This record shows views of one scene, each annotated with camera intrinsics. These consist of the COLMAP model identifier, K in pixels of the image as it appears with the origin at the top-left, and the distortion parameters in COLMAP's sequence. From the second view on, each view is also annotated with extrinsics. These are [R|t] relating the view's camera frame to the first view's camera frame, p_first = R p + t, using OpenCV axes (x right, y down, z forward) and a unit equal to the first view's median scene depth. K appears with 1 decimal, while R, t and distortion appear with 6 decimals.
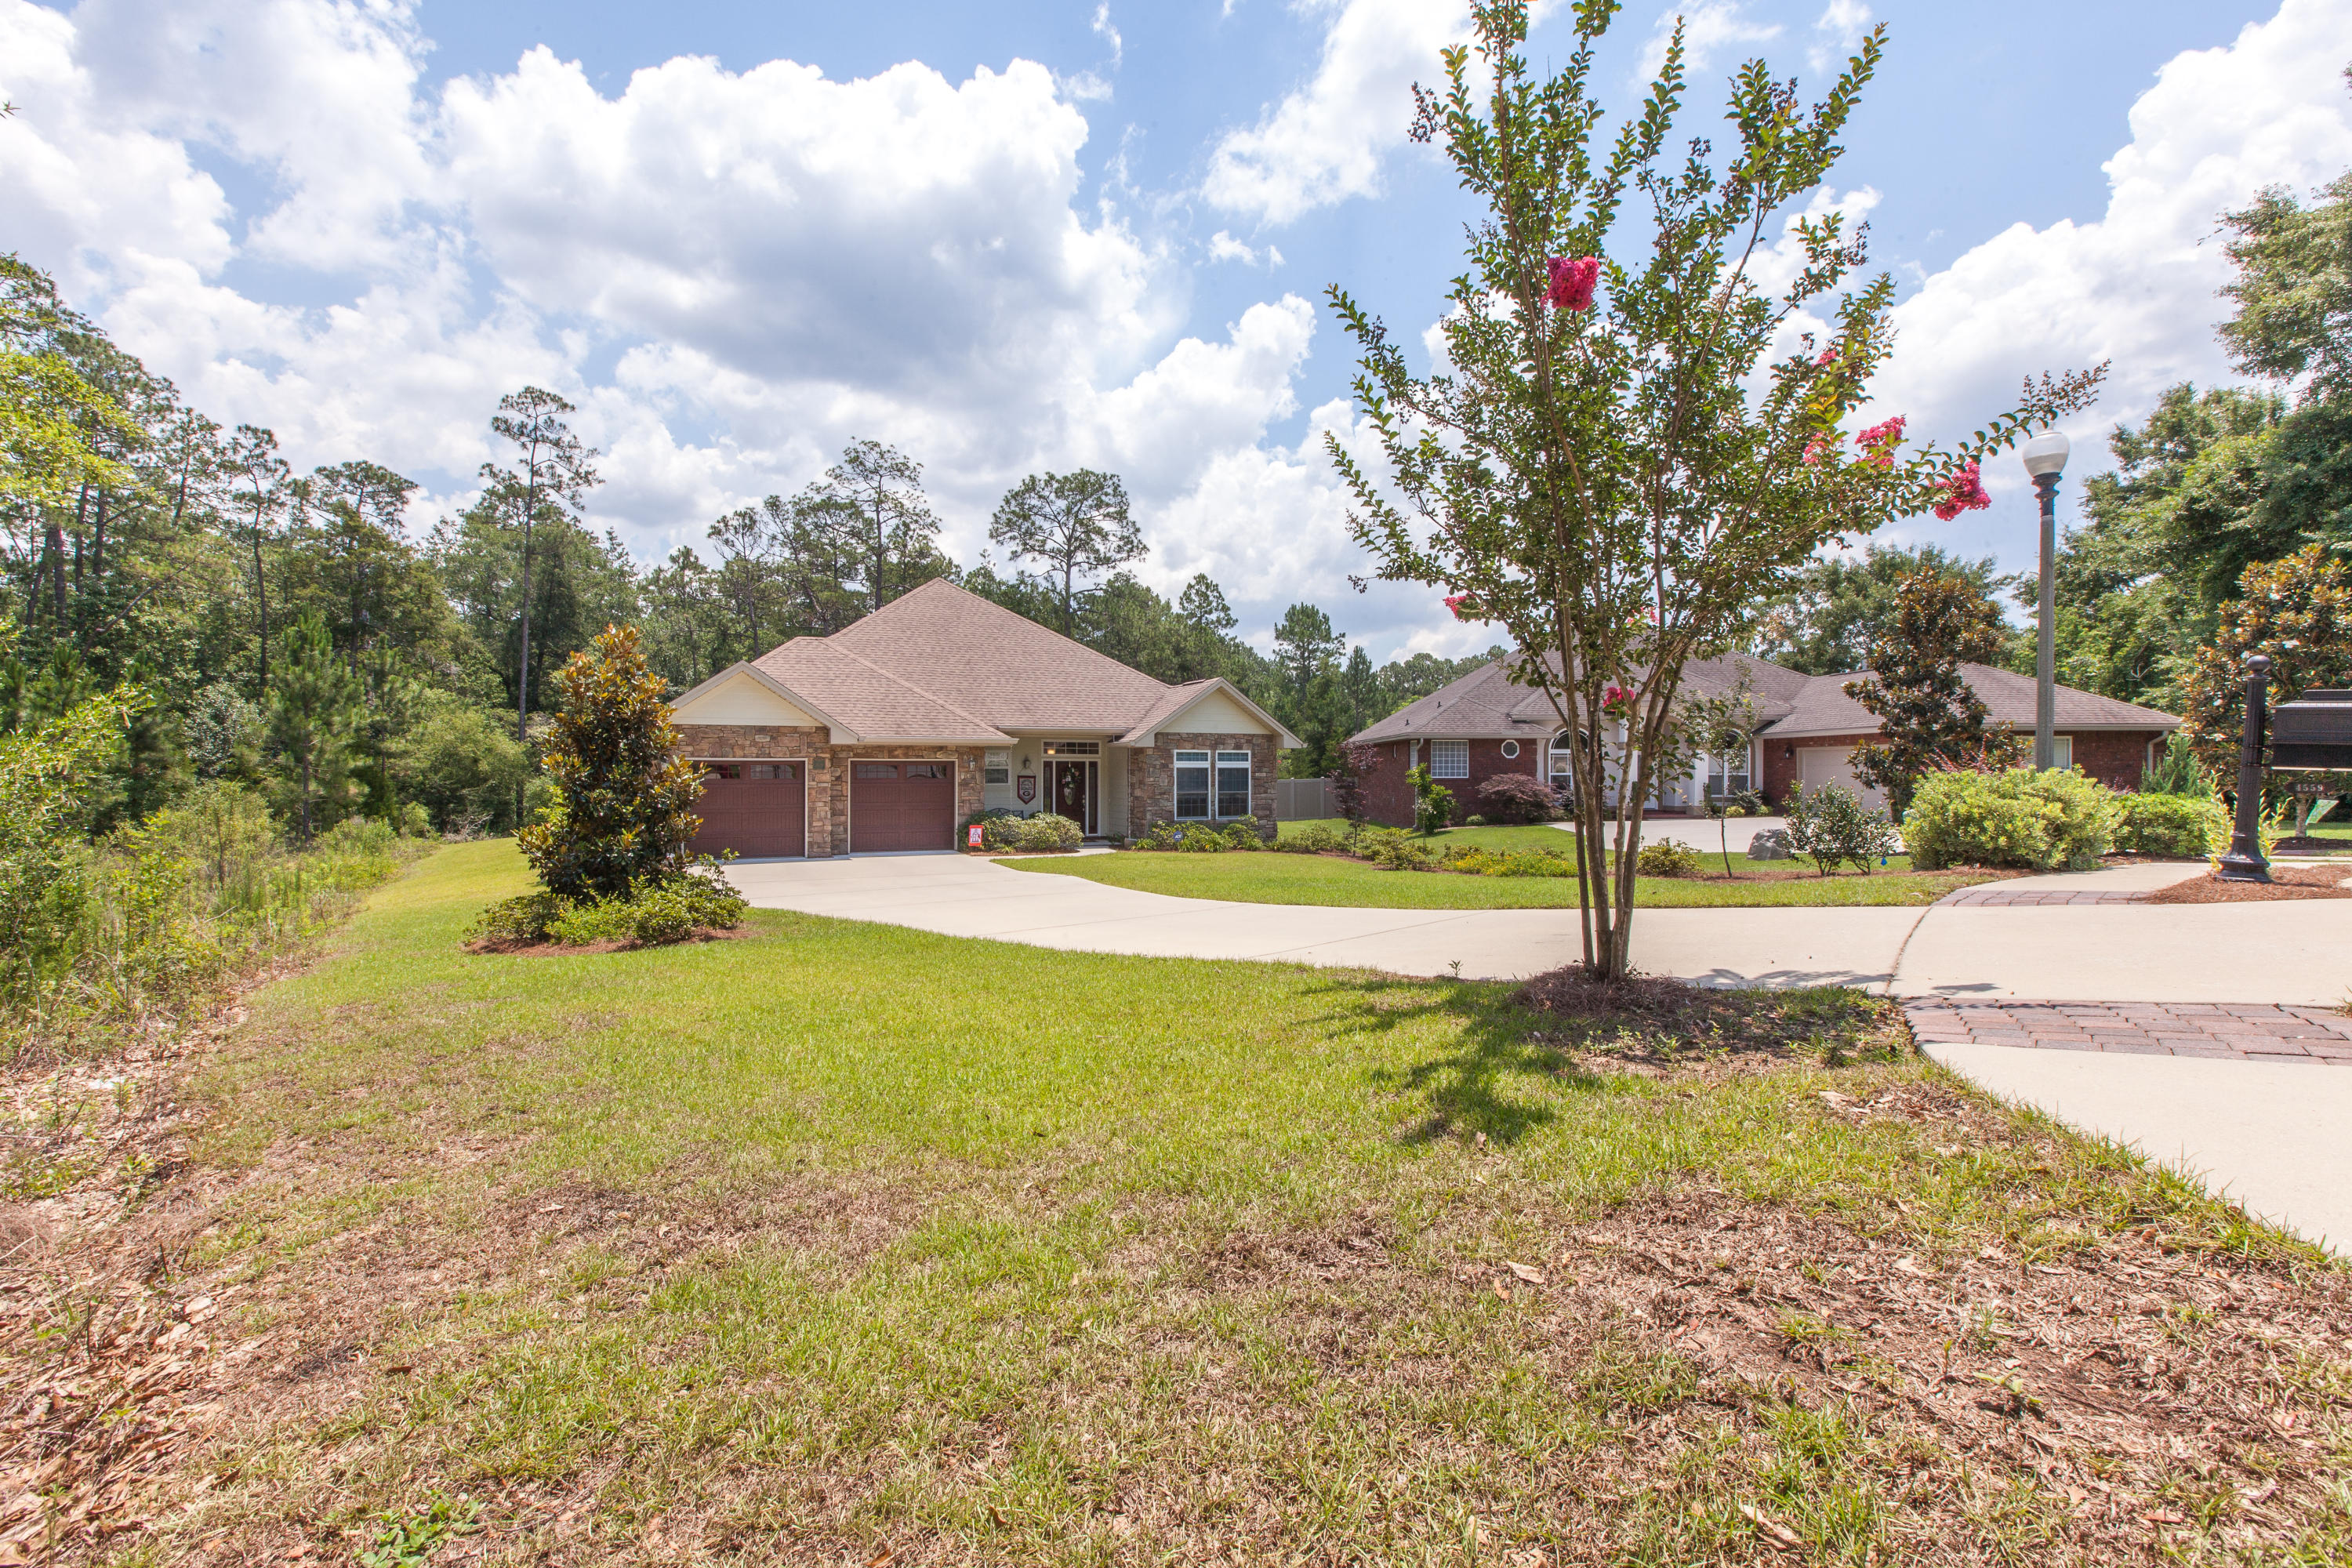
lens RADIAL K [[1052.1, 0, 1168.9], [0, 1052.1, 779.0], [0, 0, 1]] dist [0.000733, -0.000391]
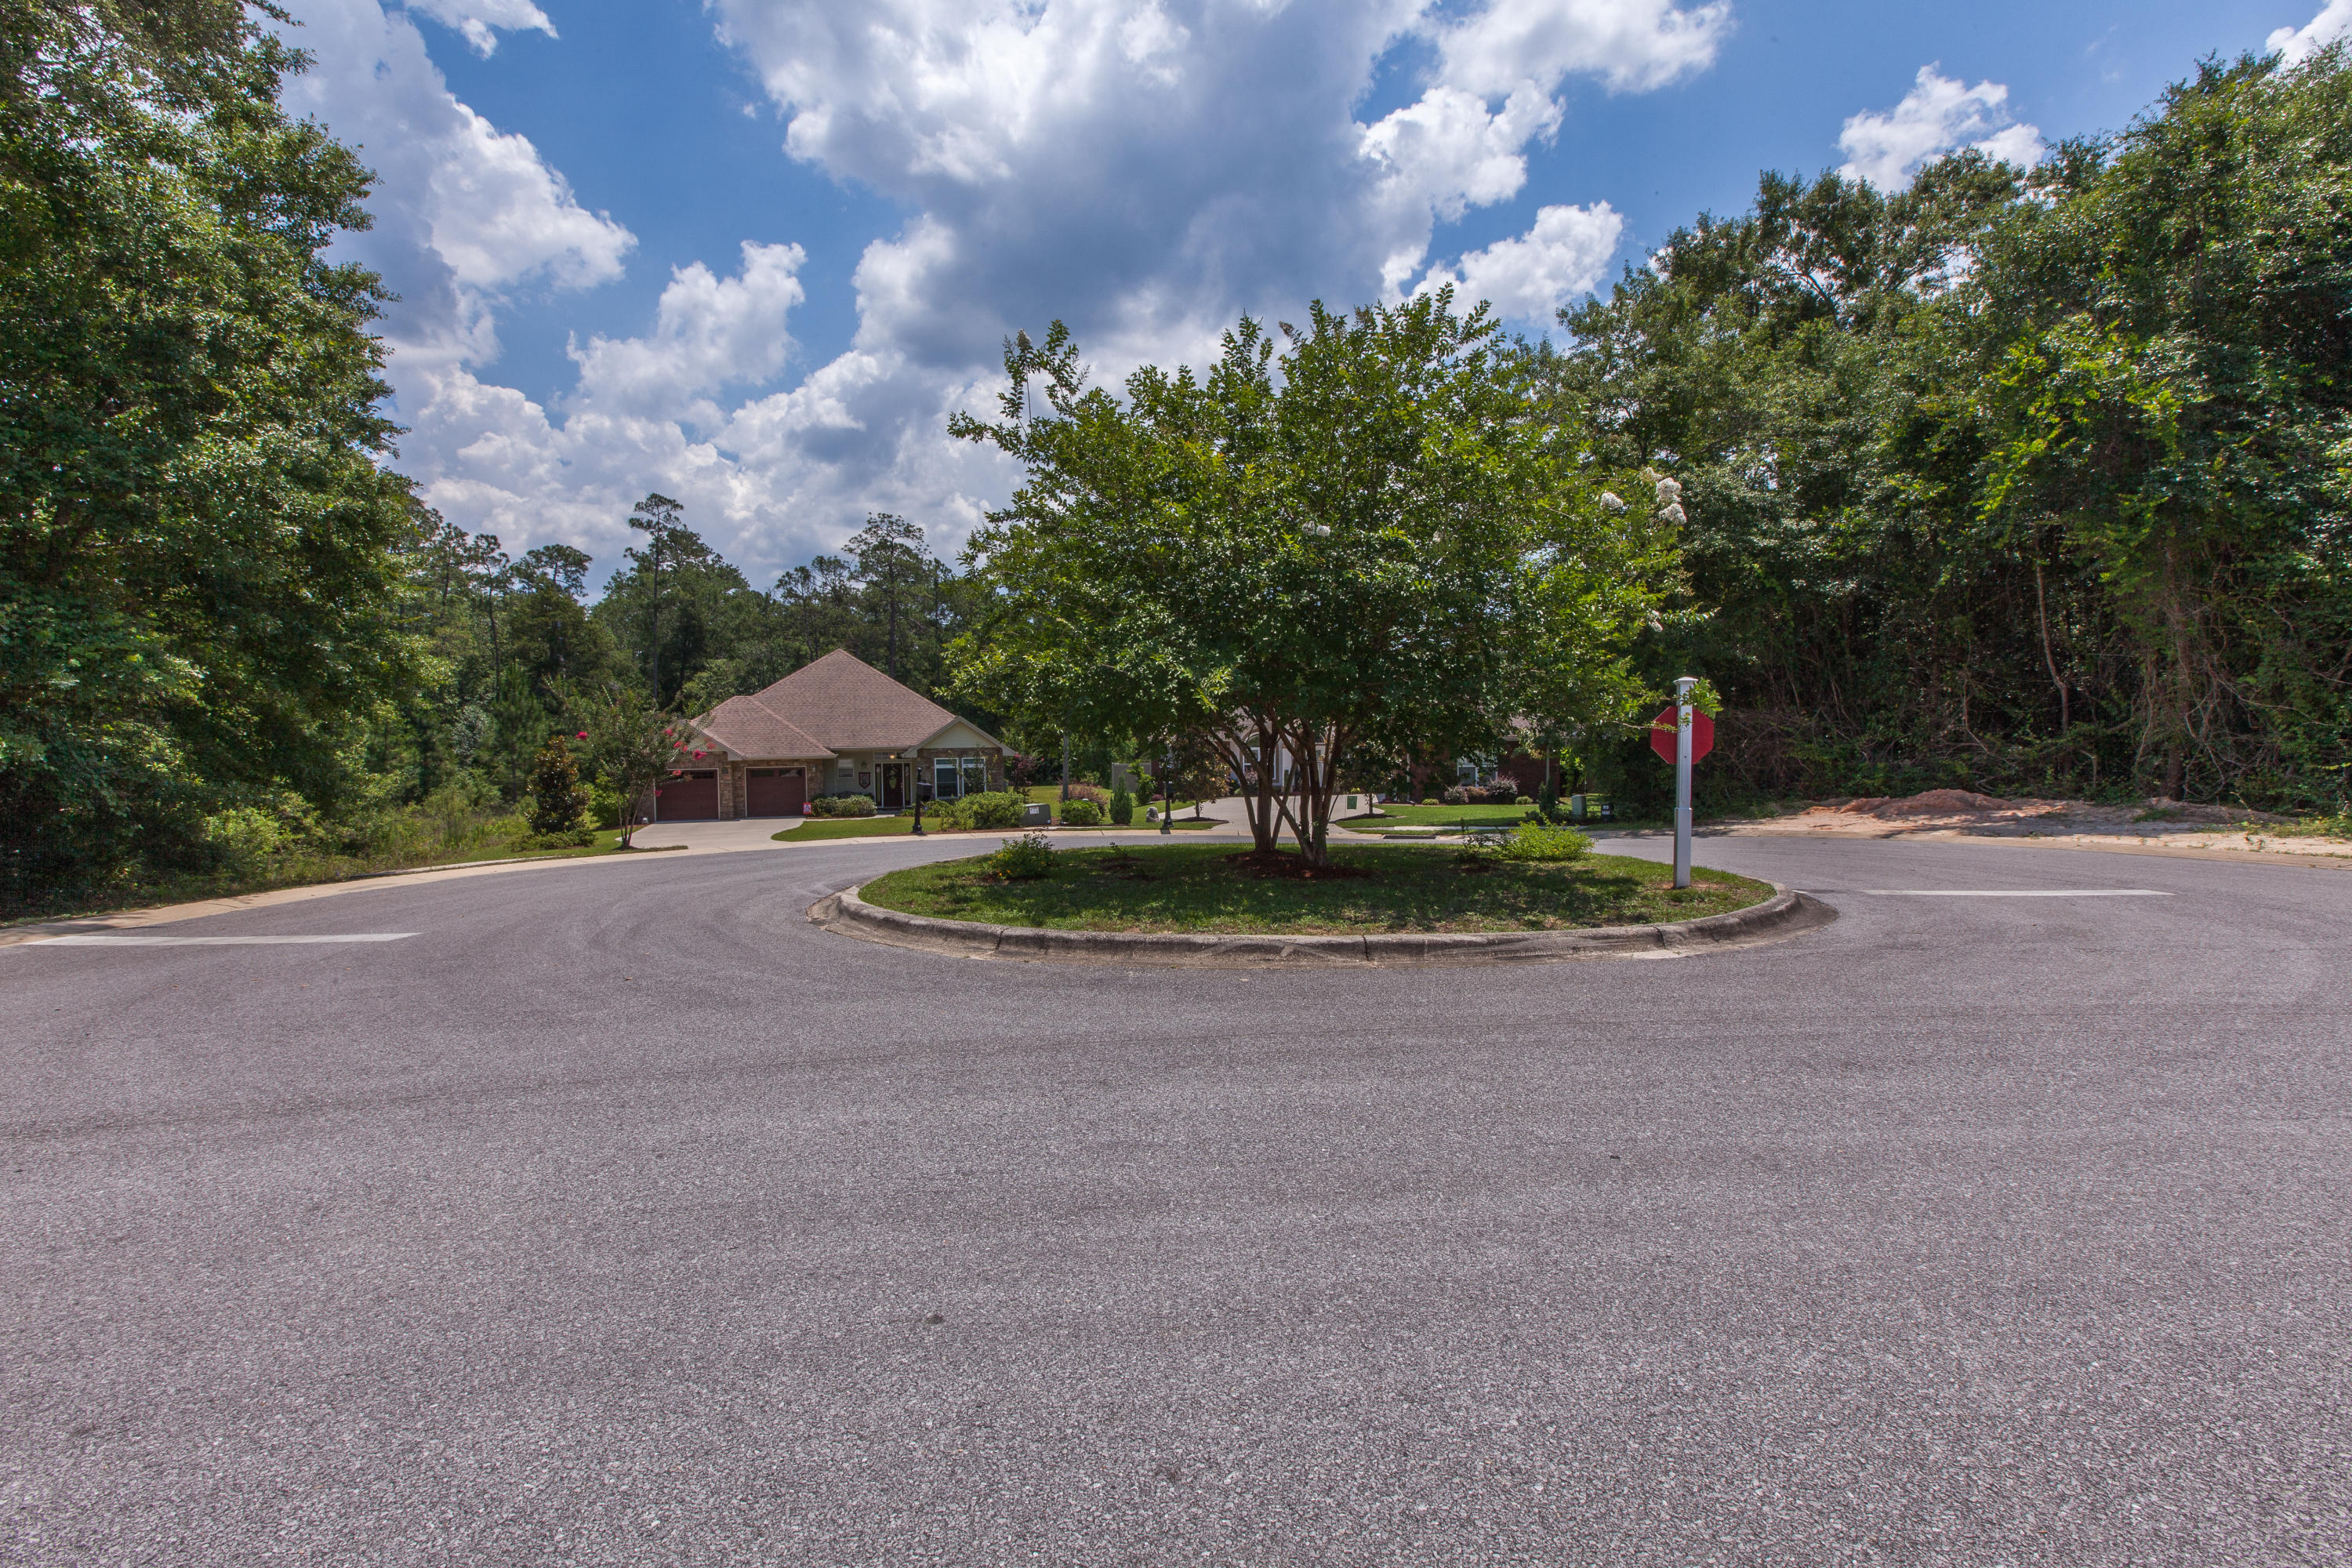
lens RADIAL K [[1052.1, 0, 1168.9], [0, 1052.1, 779.0], [0, 0, 1]] dist [0.000733, -0.000391]
pose [[0.984847, -0.001731, -0.173416, 0.471852], [0.008819, 0.999156, 0.040108, -0.041066], [0.173200, -0.041030, 0.984032, -0.440376]]
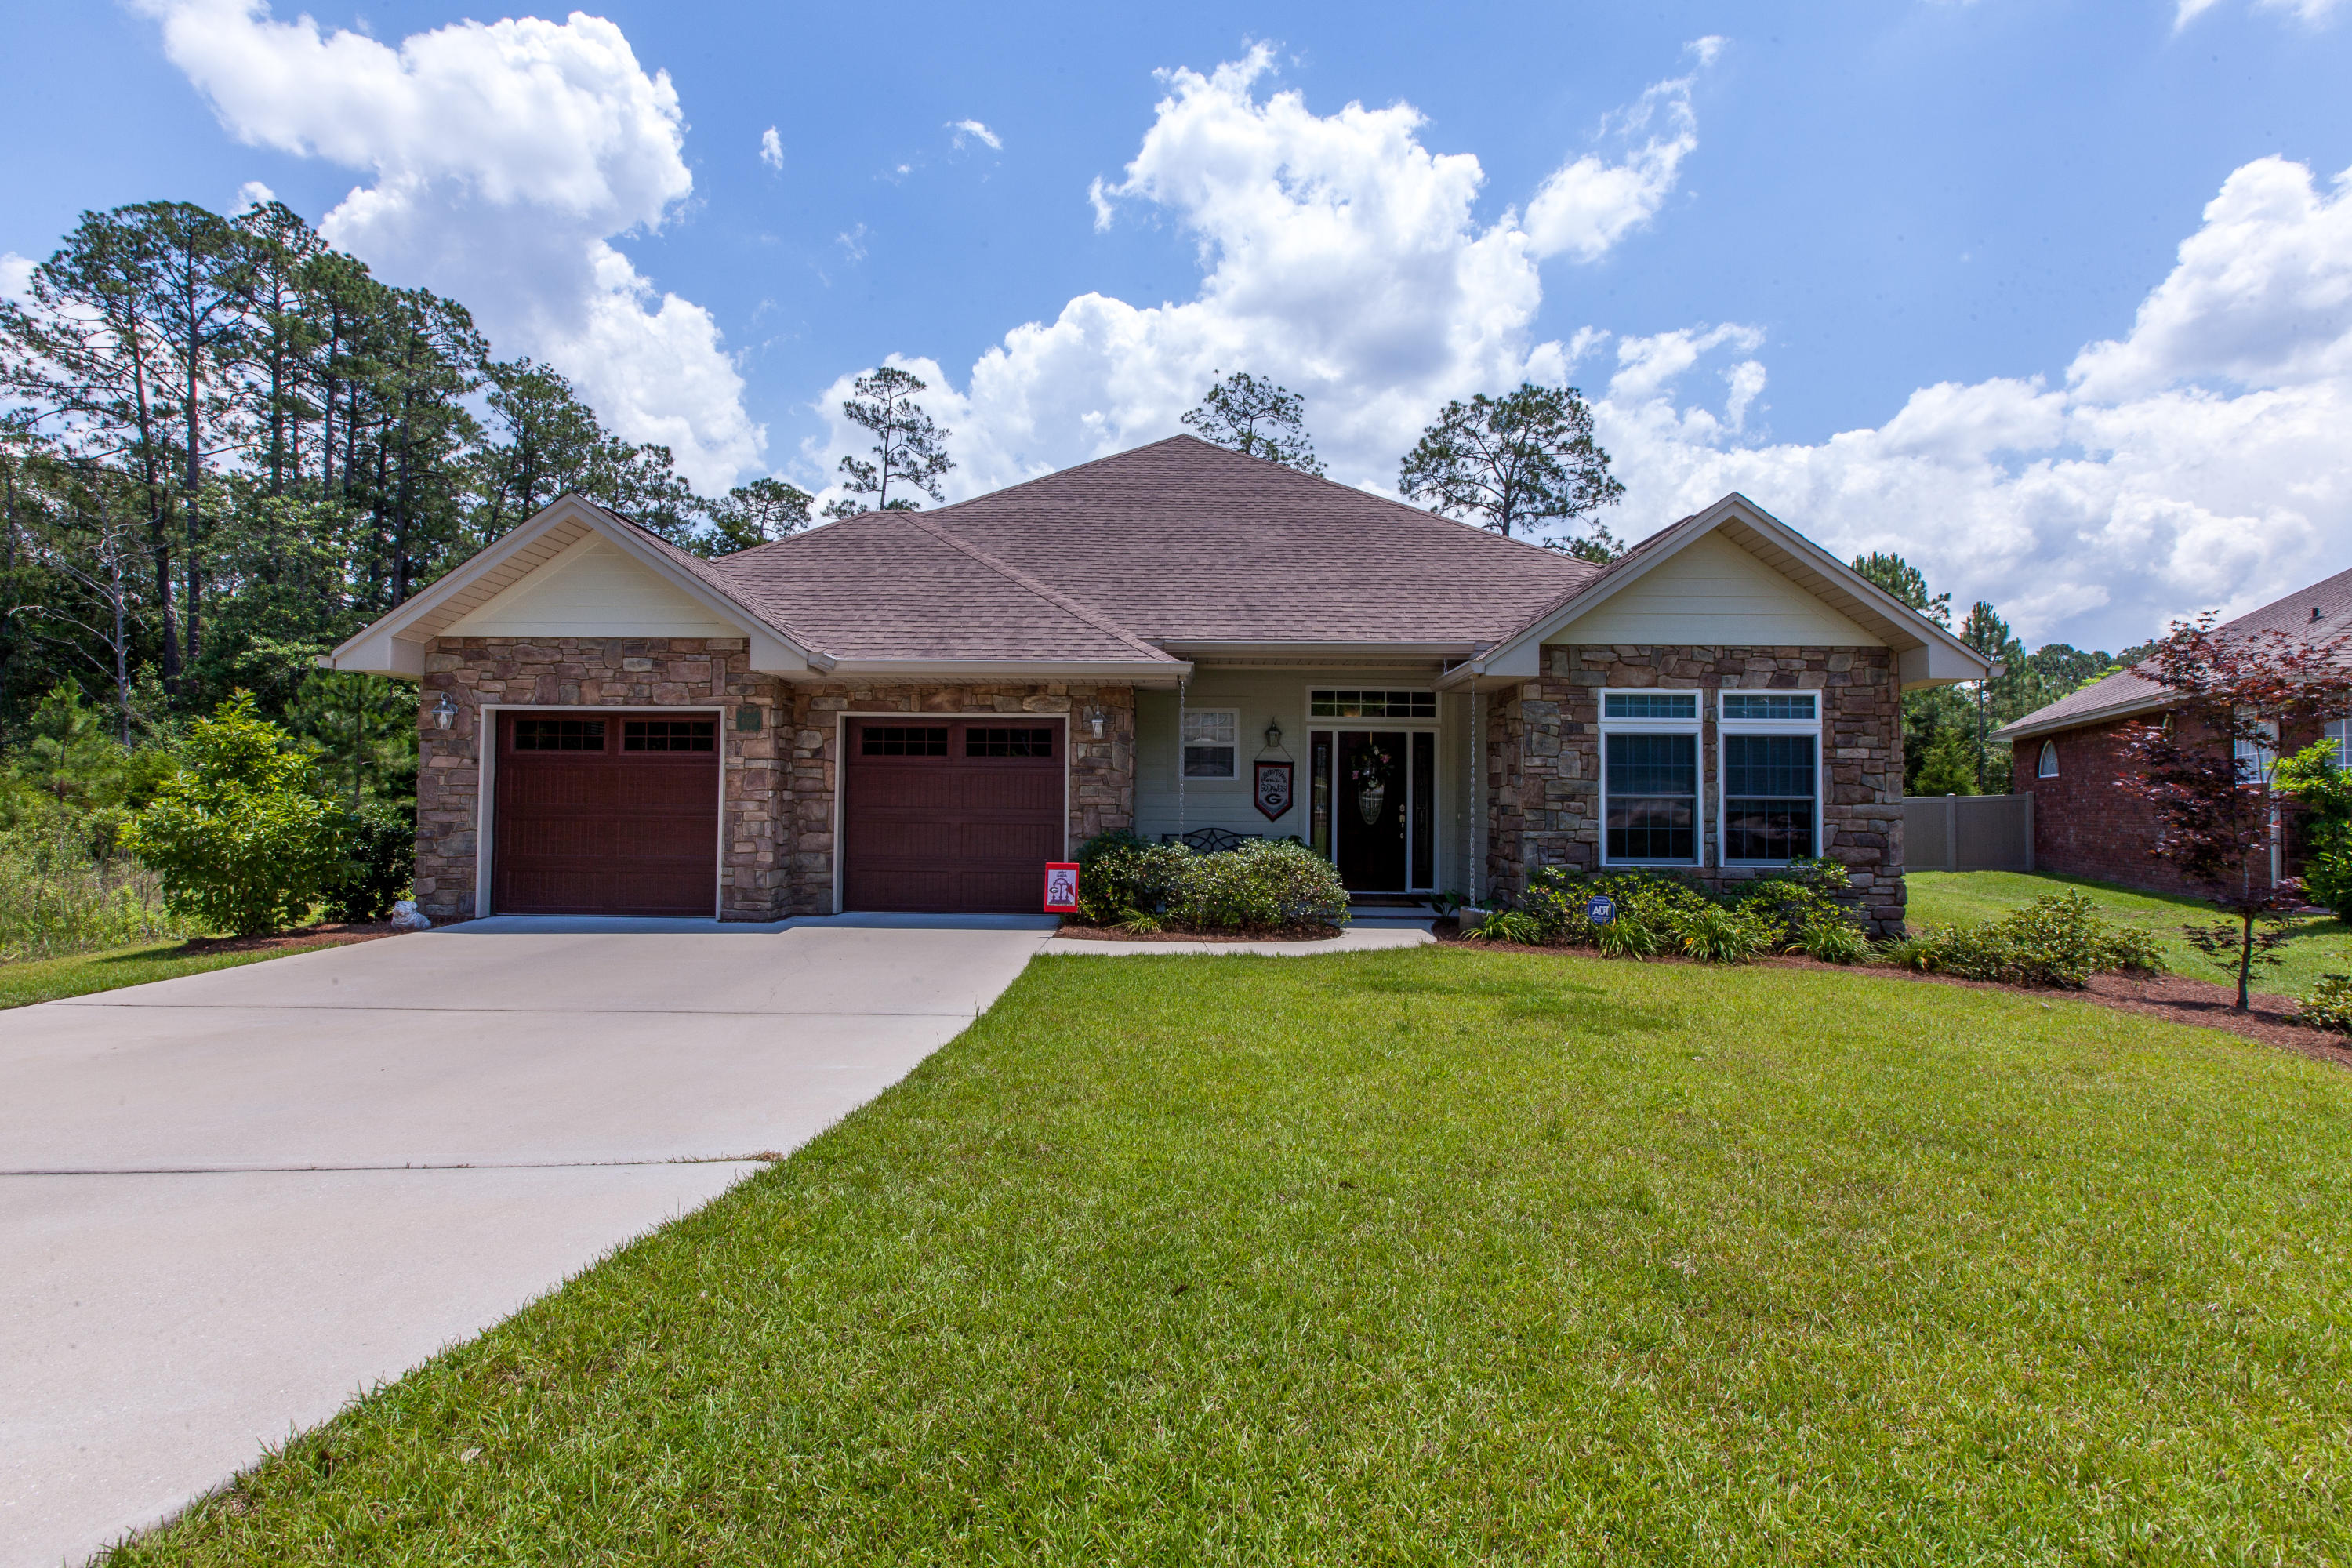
lens RADIAL K [[1052.1, 0, 1168.9], [0, 1052.1, 779.0], [0, 0, 1]] dist [0.000733, -0.000391]
pose [[0.901178, -0.000727, -0.433448, 0.021110], [-0.013756, 0.999447, -0.030275, 0.014287], [0.433231, 0.033245, 0.900670, 0.394929]]
